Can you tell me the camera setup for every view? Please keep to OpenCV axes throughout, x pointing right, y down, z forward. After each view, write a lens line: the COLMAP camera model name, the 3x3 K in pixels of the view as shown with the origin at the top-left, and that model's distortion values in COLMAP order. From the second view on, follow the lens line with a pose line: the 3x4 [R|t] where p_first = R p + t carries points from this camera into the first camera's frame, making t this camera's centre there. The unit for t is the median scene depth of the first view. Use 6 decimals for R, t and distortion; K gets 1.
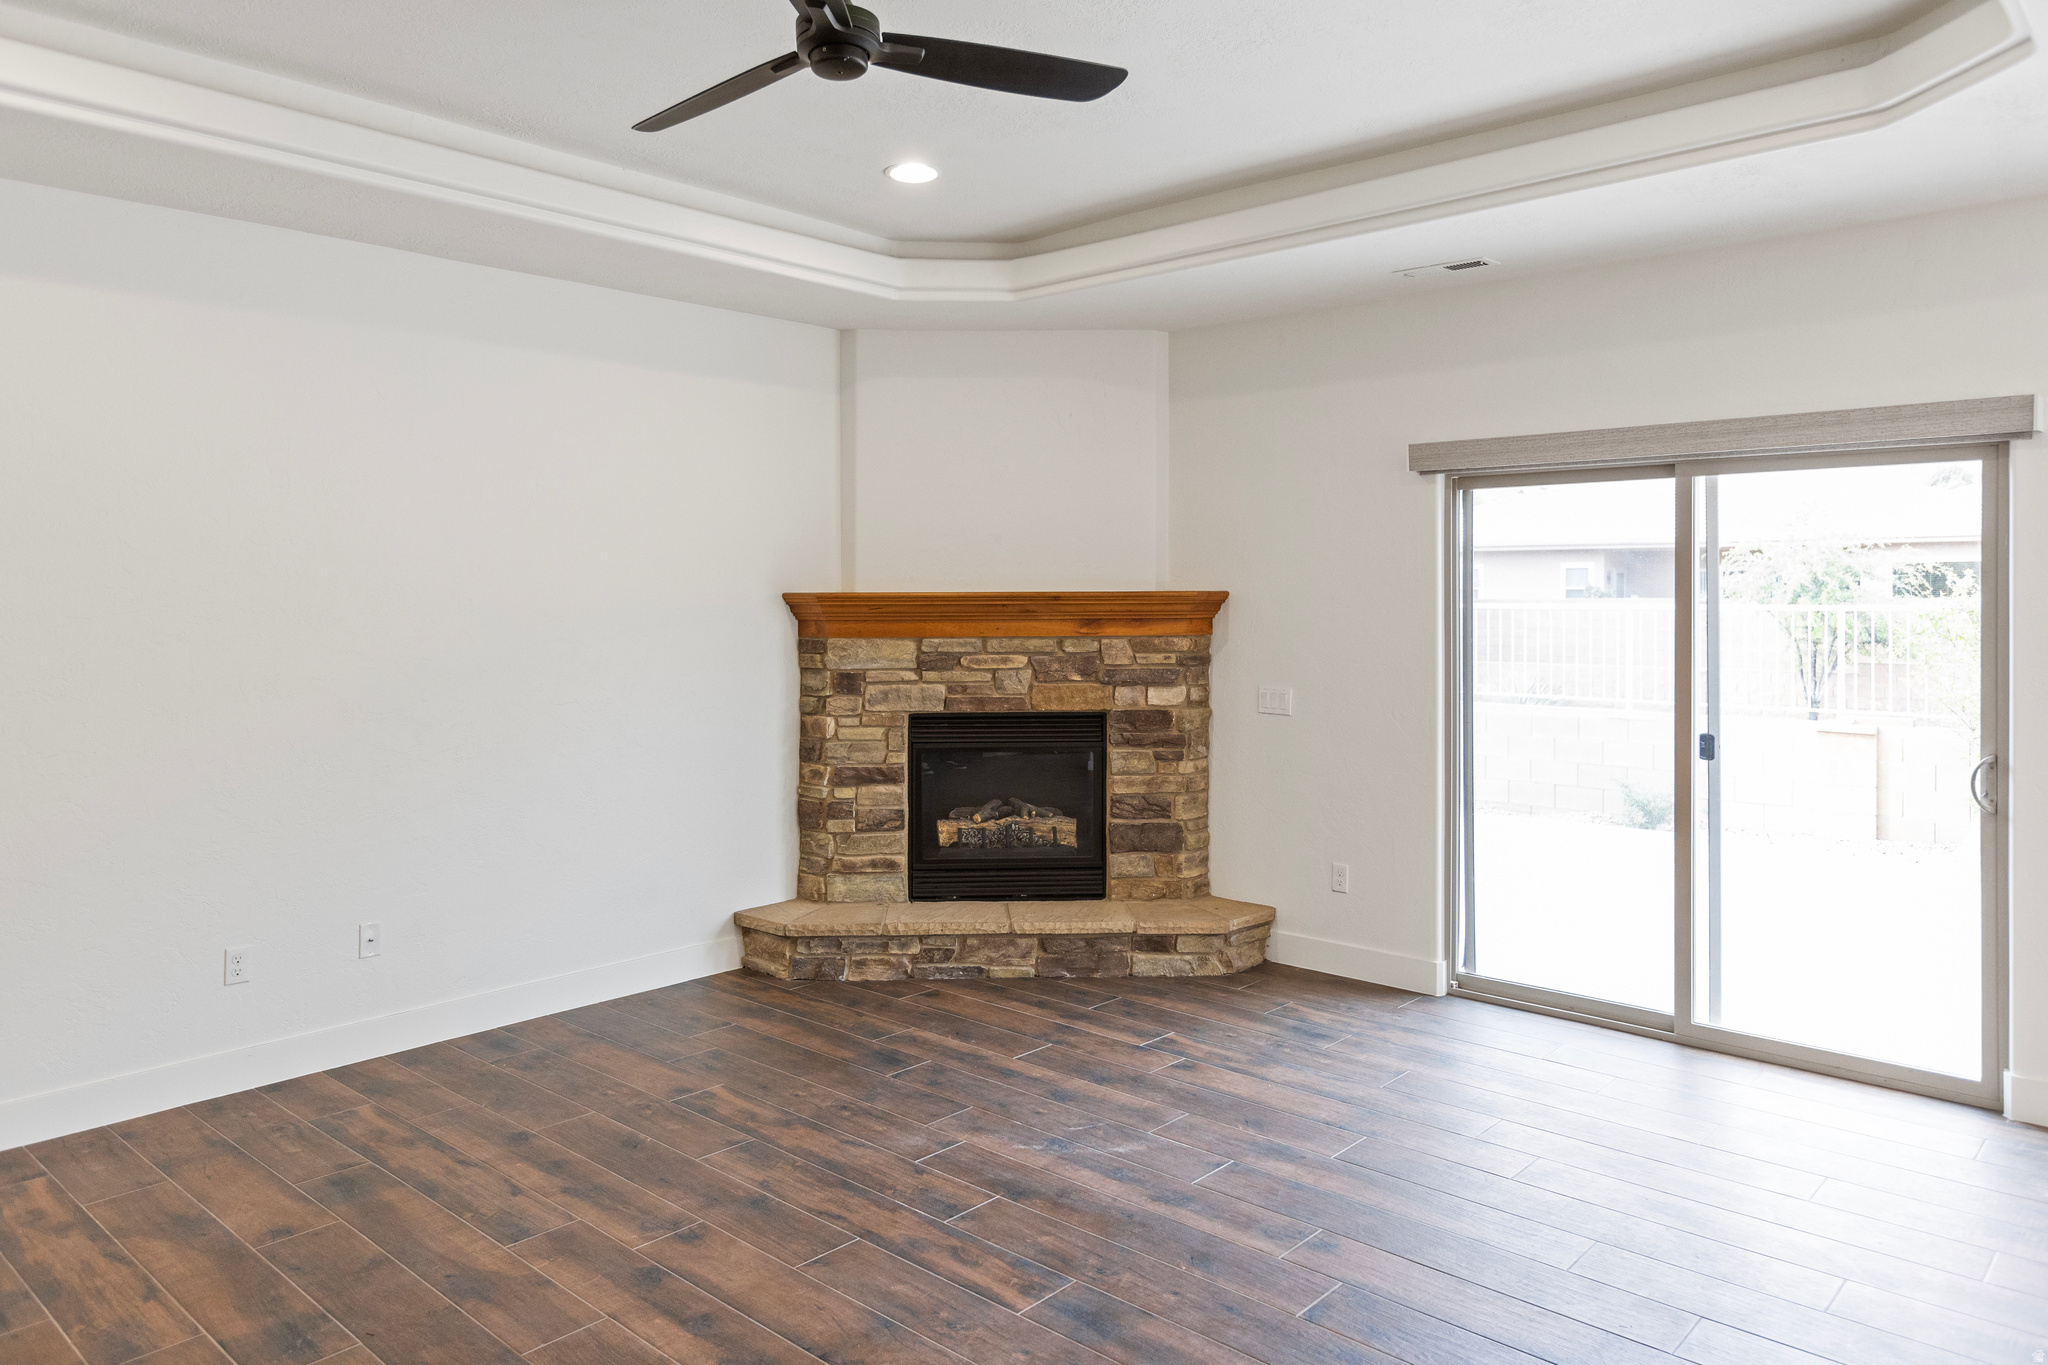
lens RADIAL K [[1386.2, 0, 1019.3], [0, 1386.2, 600.2], [0, 0, 1]] dist [0.025200, -0.004703]
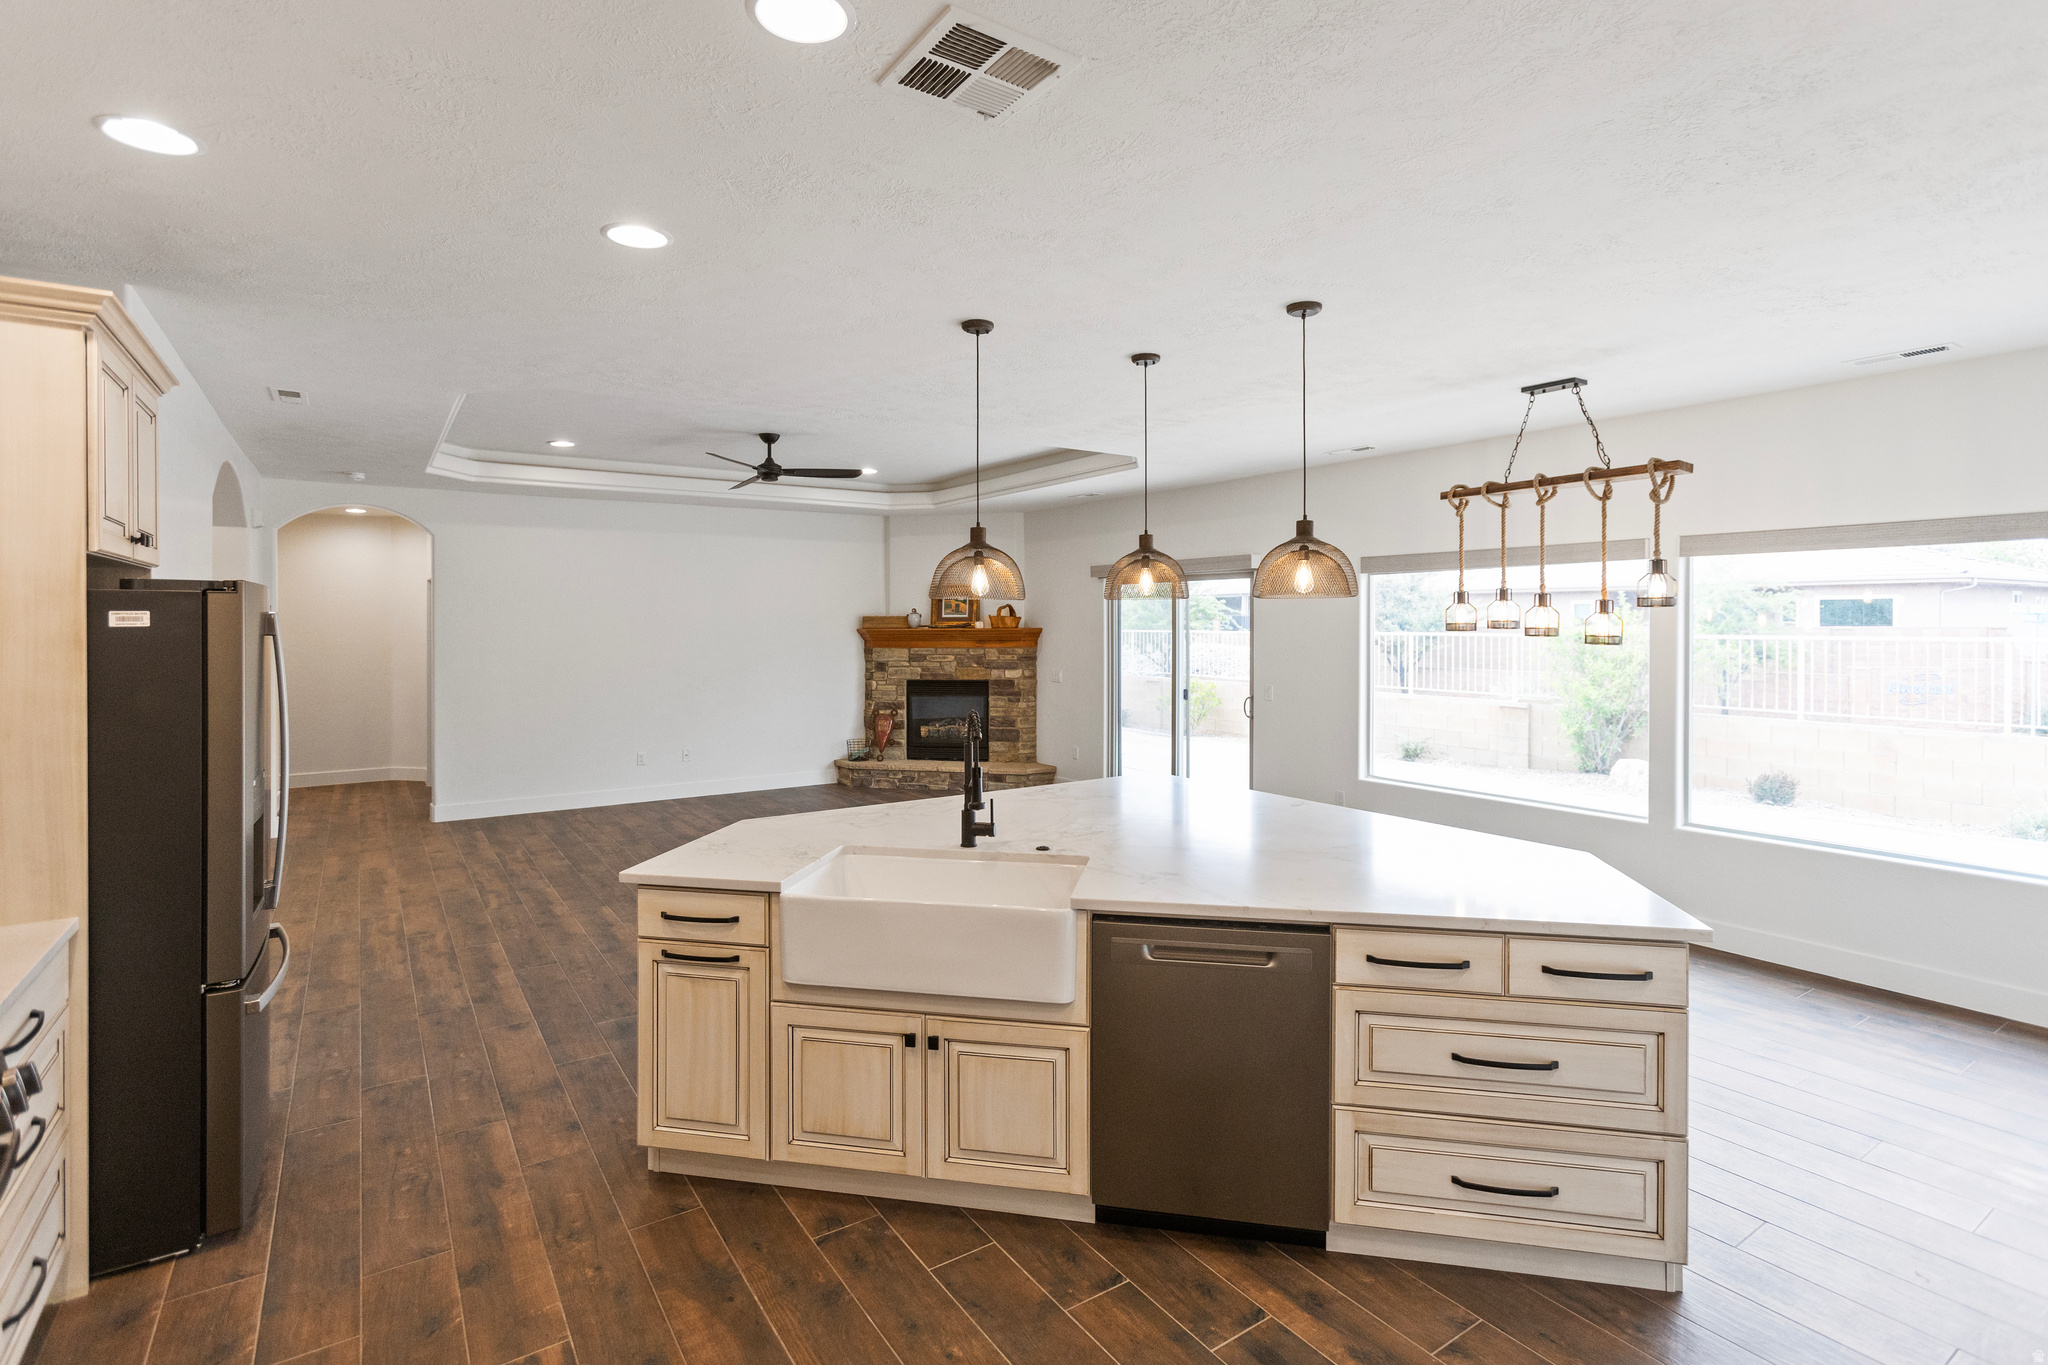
lens RADIAL K [[1003.9, 0, 1019.5], [0, 1003.9, 625.9], [0, 0, 1]] dist [-0.001668, -0.000076]
pose [[0.970475, -0.000099, -0.241202, 0.523211], [0.000235, 1.000000, 0.000535, -0.011205], [0.241201, -0.000576, 0.970475, -0.617784]]
